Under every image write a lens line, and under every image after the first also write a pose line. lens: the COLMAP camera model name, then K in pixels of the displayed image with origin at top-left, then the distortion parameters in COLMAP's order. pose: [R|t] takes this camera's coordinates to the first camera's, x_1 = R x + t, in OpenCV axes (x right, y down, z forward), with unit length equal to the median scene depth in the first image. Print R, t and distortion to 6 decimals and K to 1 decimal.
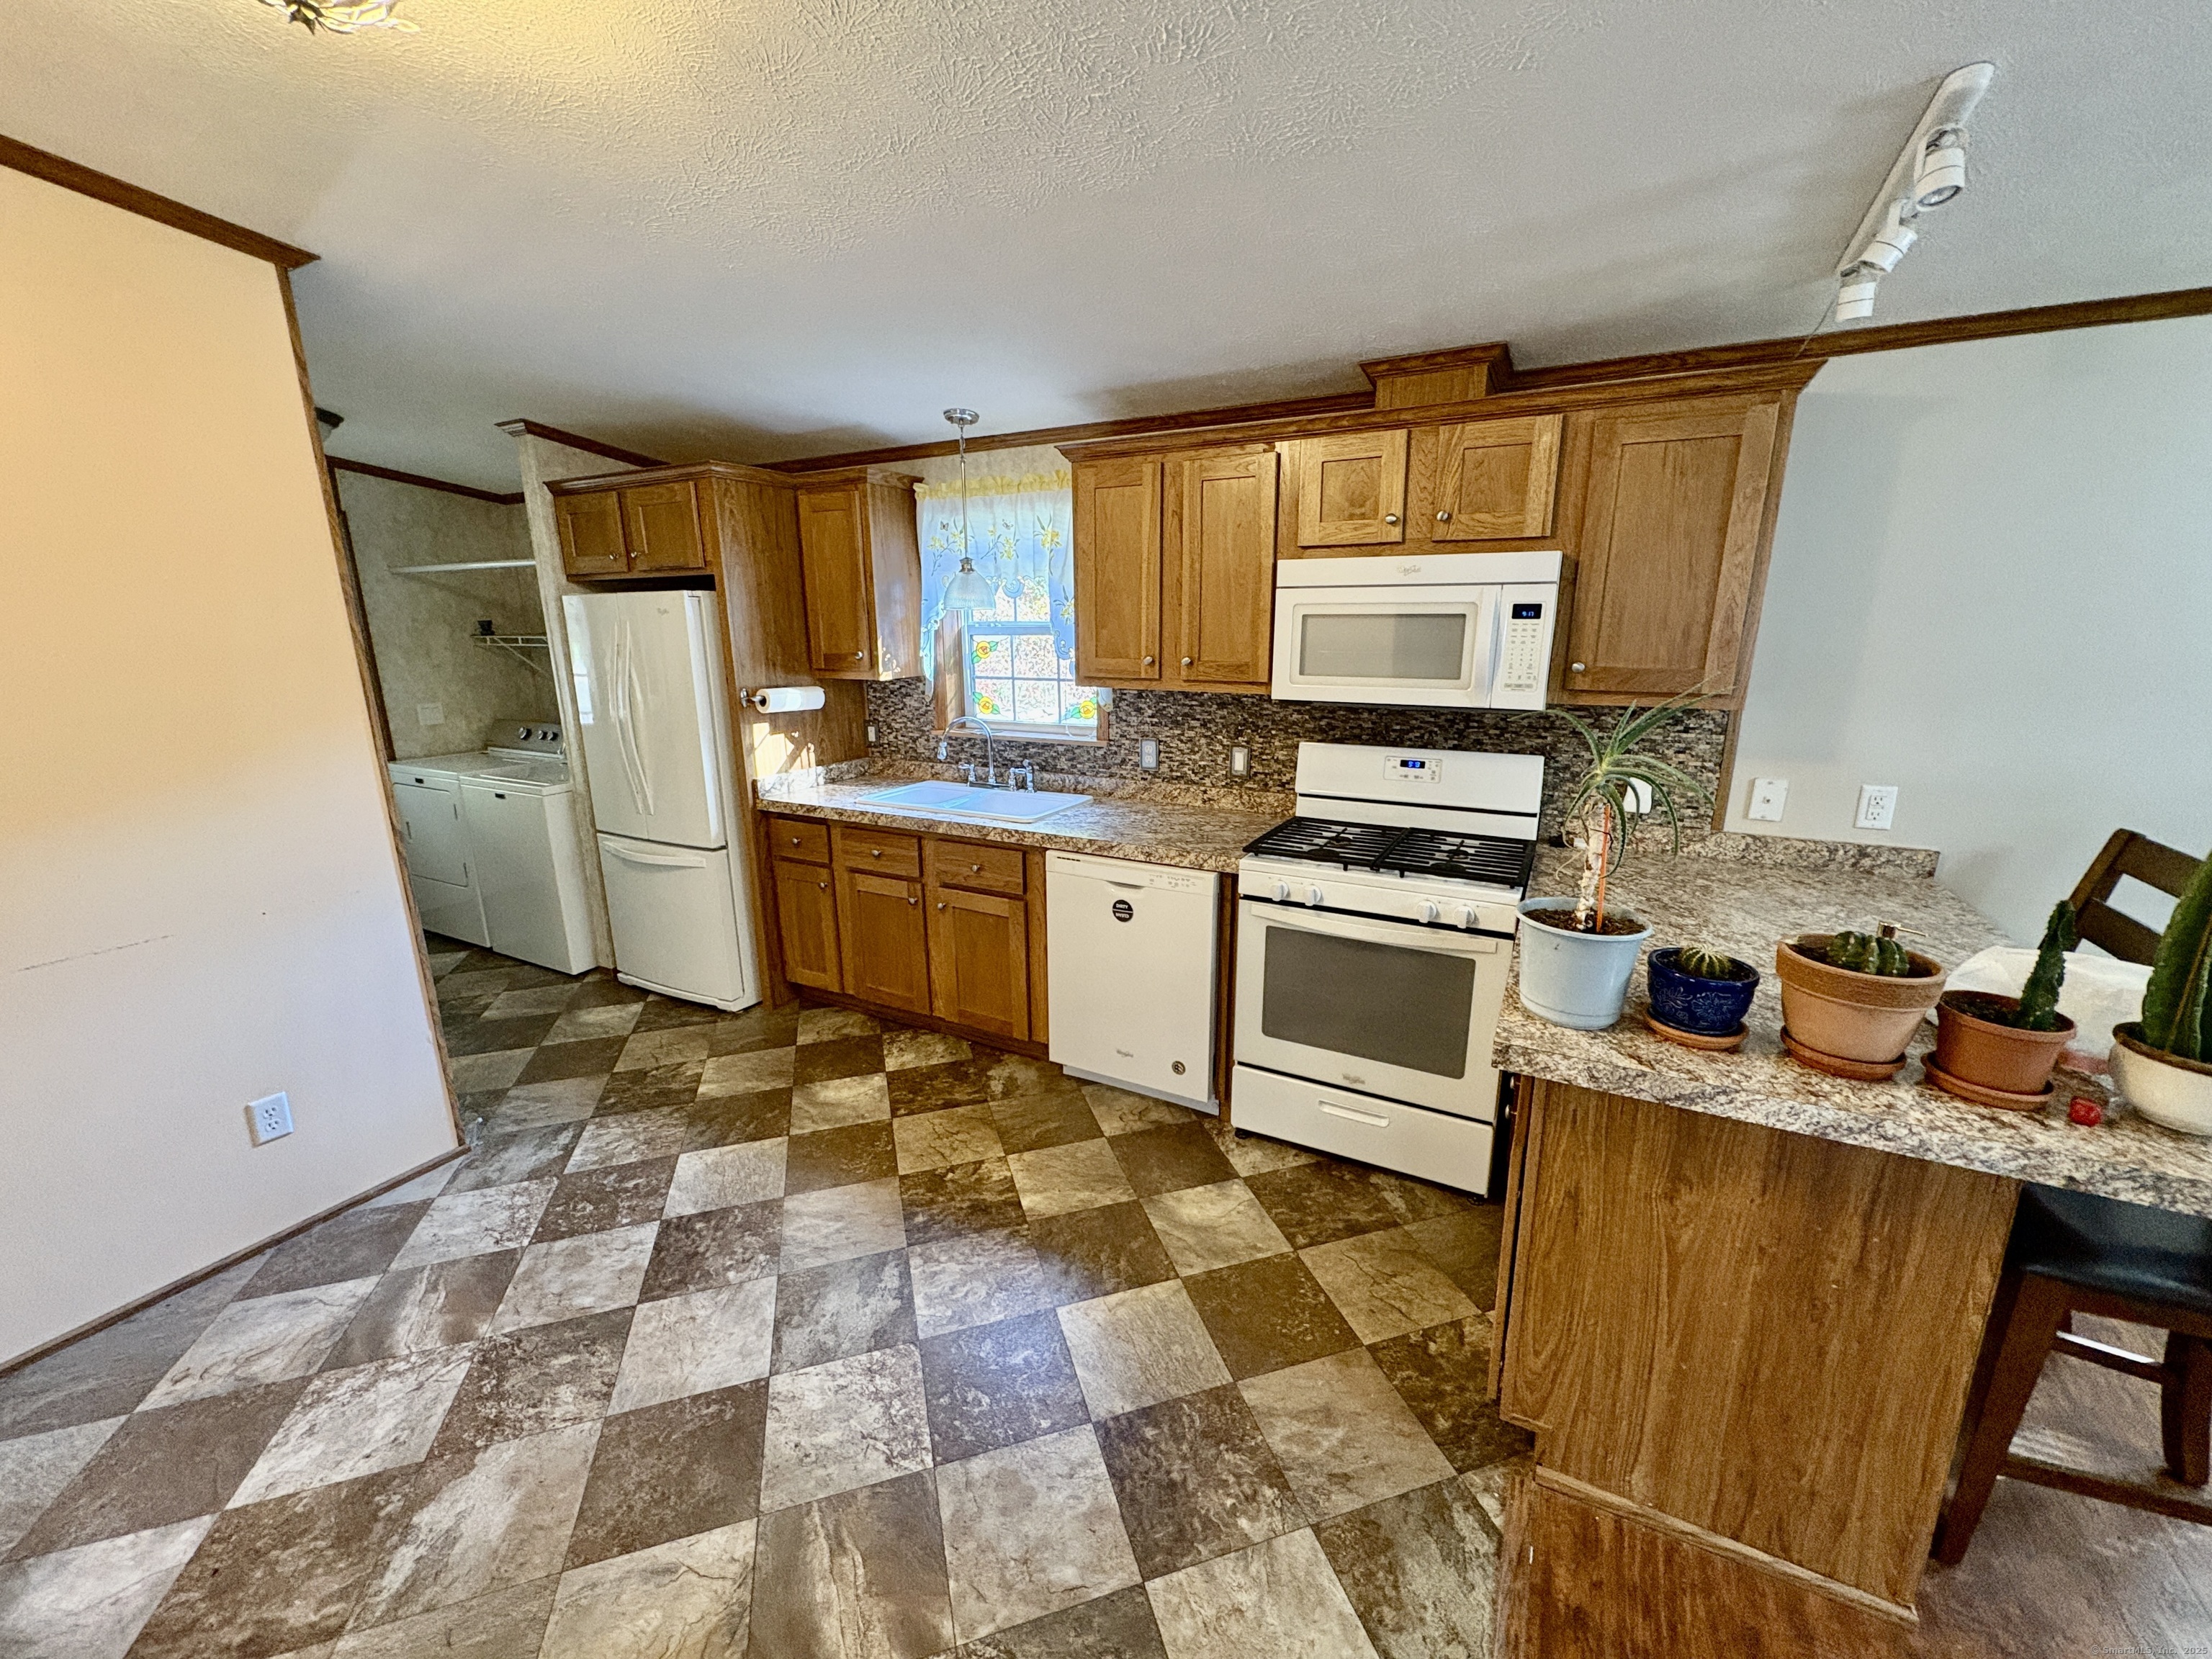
lens RADIAL K [[881.1, 0, 1106.5], [0, 881.1, 832.3], [0, 0, 1]] dist [0.001029, -0.000095]
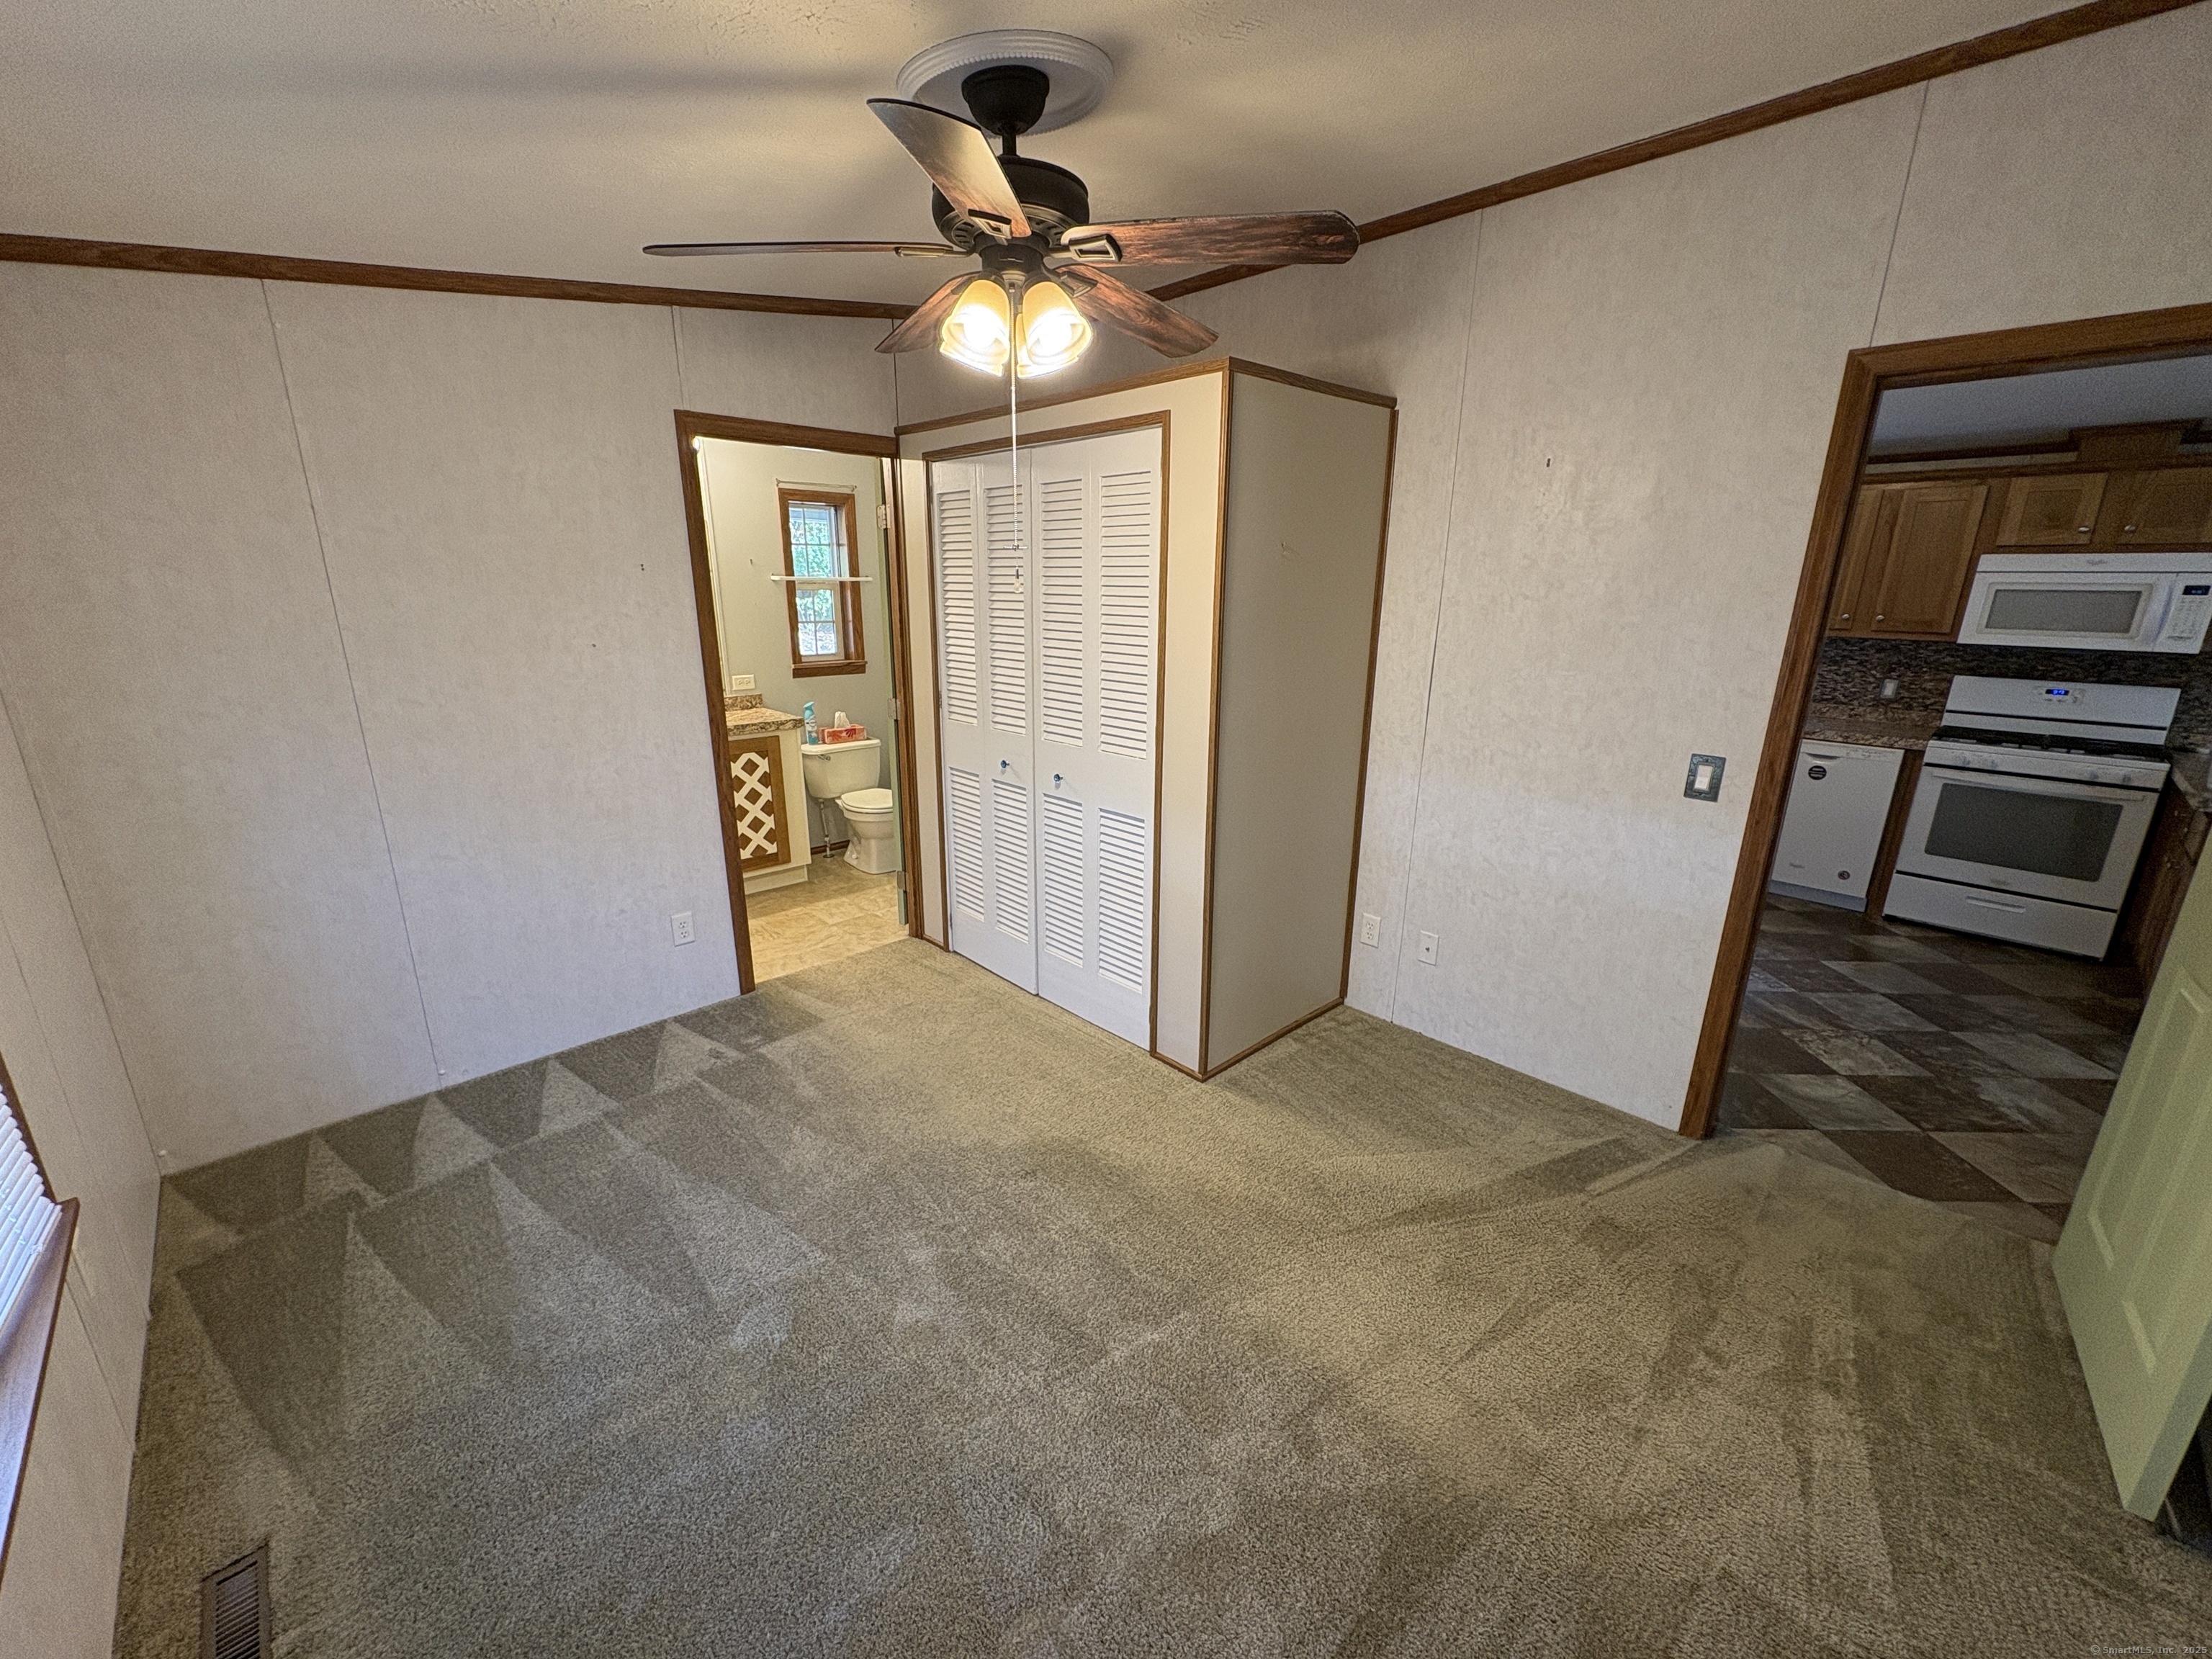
lens RADIAL K [[881.1, 0, 1105.7], [0, 881.1, 830.1], [0, 0, 1]] dist [0.001029, -0.000095]
pose [[0.950003, 0.103239, -0.294679, -0.790725], [-0.094837, 0.994576, 0.042703, 0.268079], [0.297490, -0.012622, 0.954642, -0.998515]]
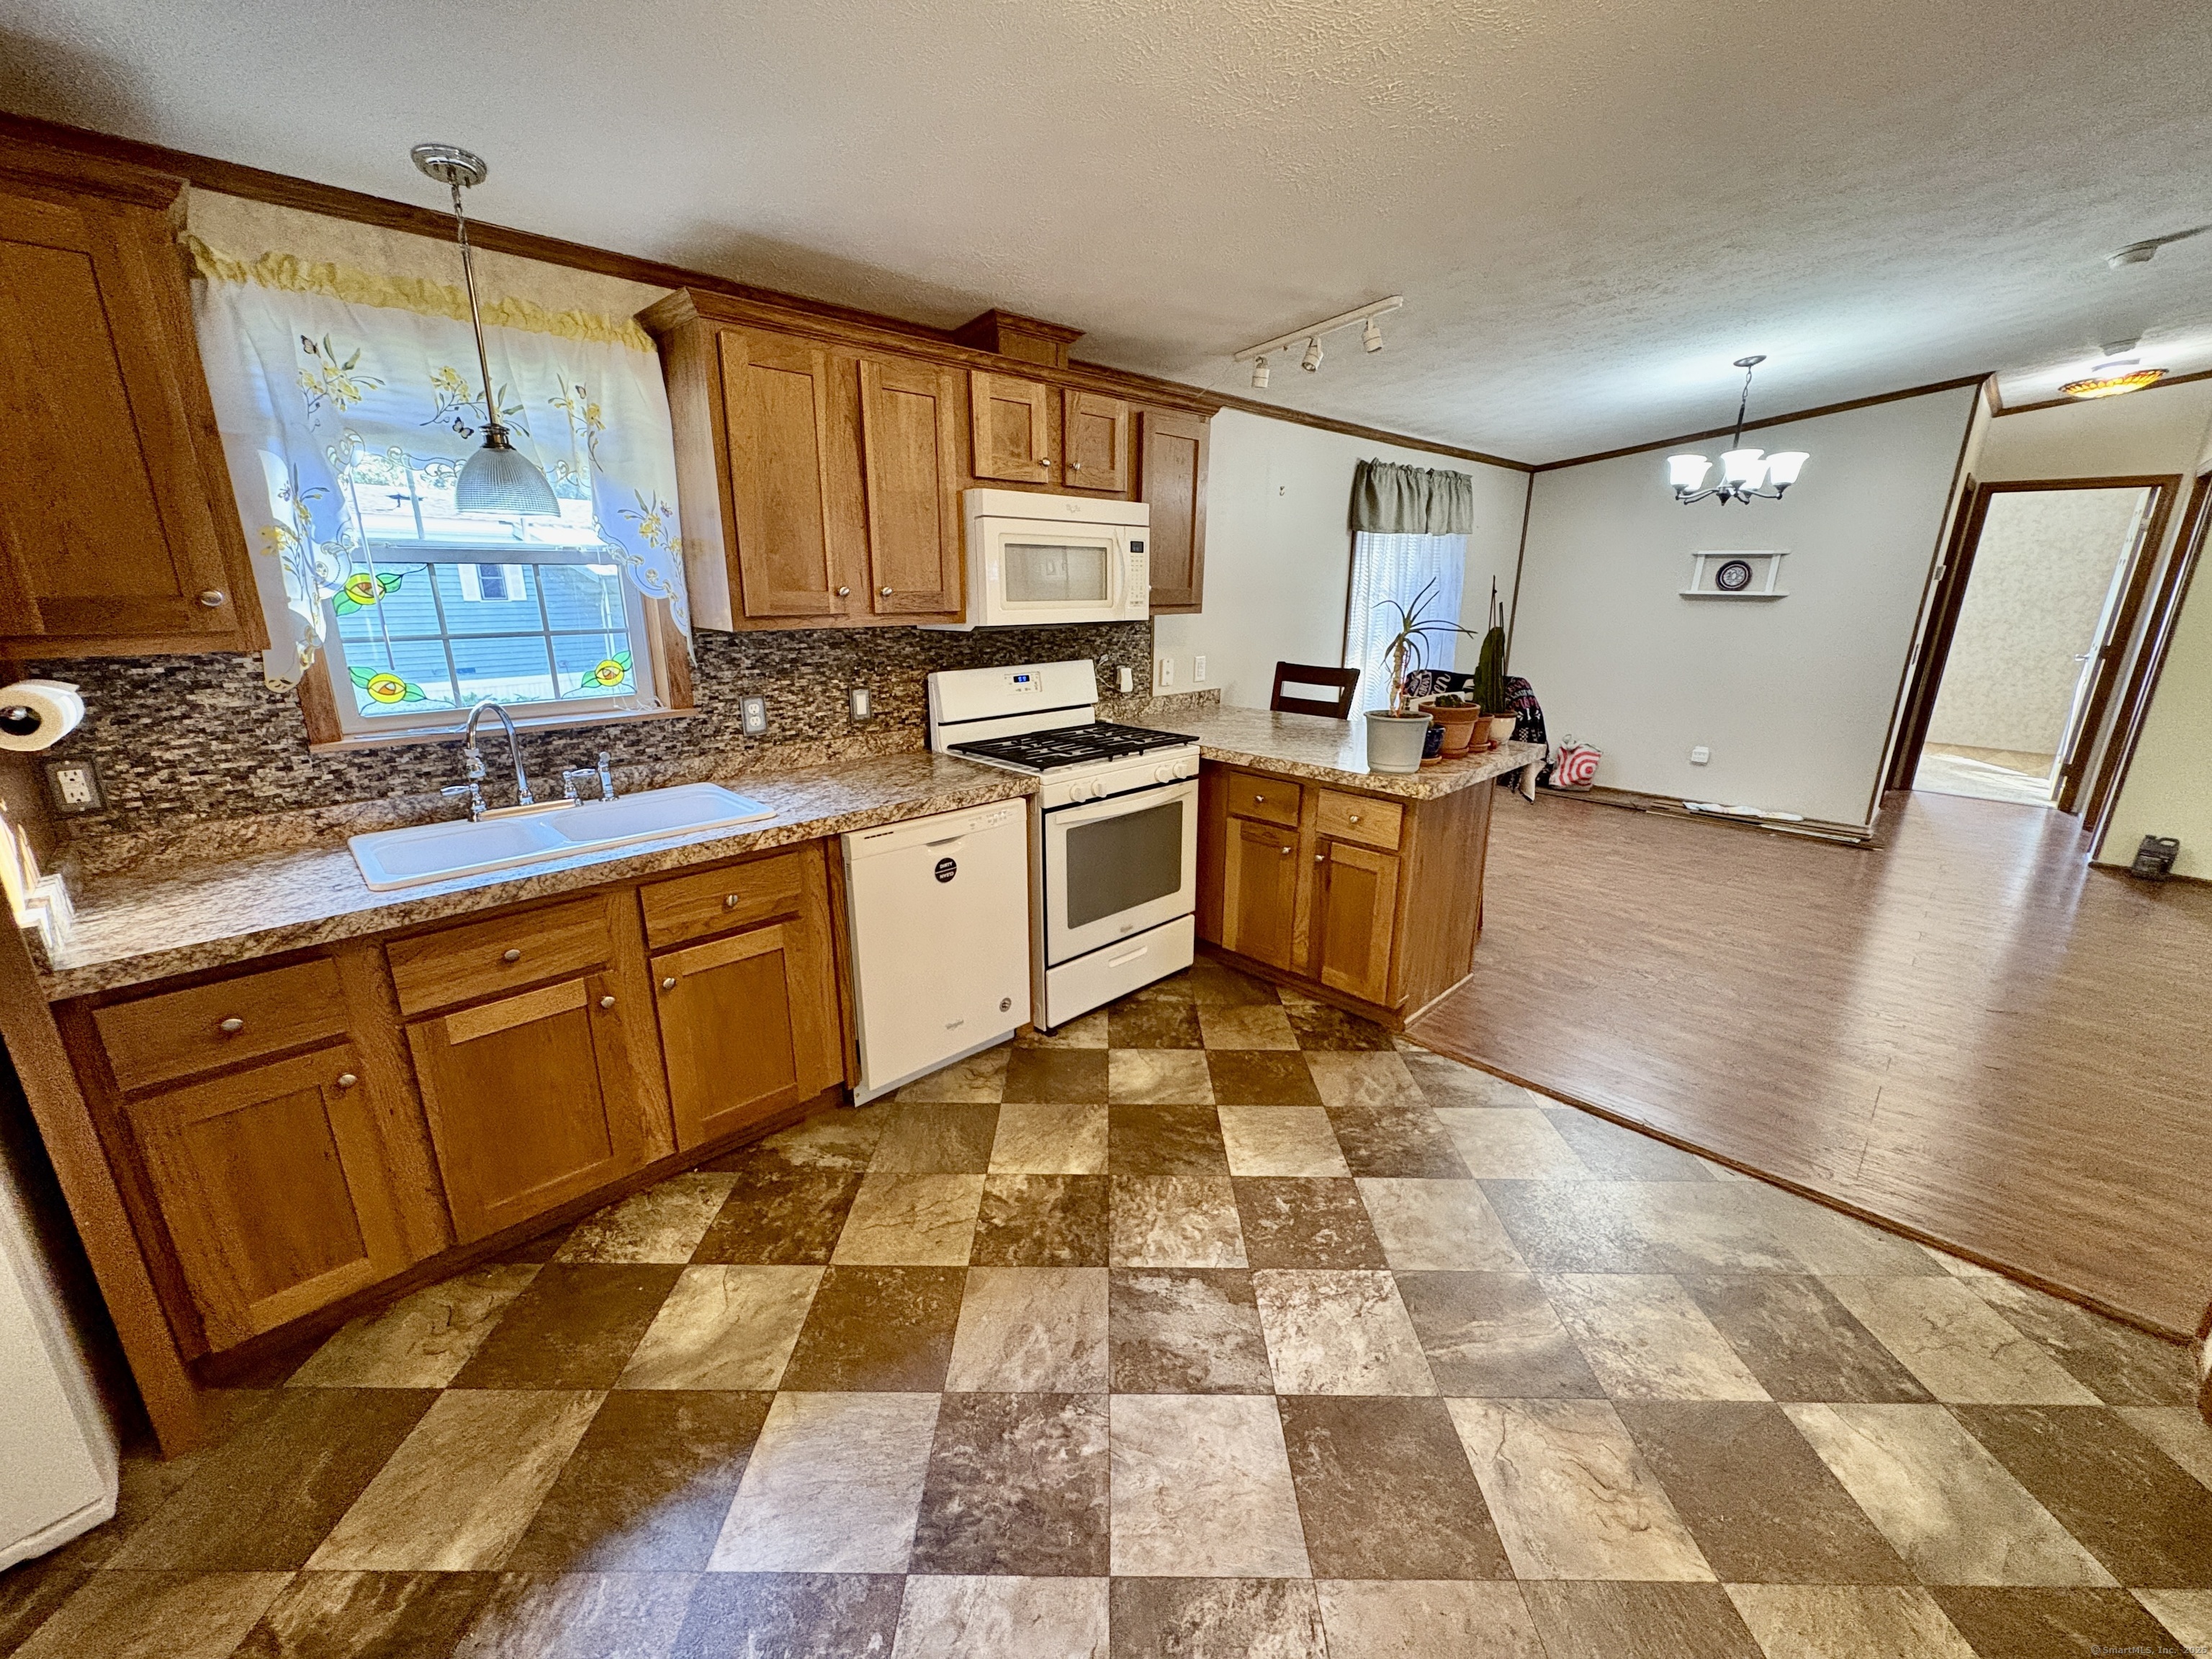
lens RADIAL K [[881.1, 0, 1107.7], [0, 881.1, 830.9], [0, 0, 1]] dist [0.001029, -0.000095]
pose [[0.293875, -0.258636, 0.920187, -0.818199], [0.219836, 0.955177, 0.198263, -0.099888], [-0.930220, 0.144026, 0.337560, 0.579451]]
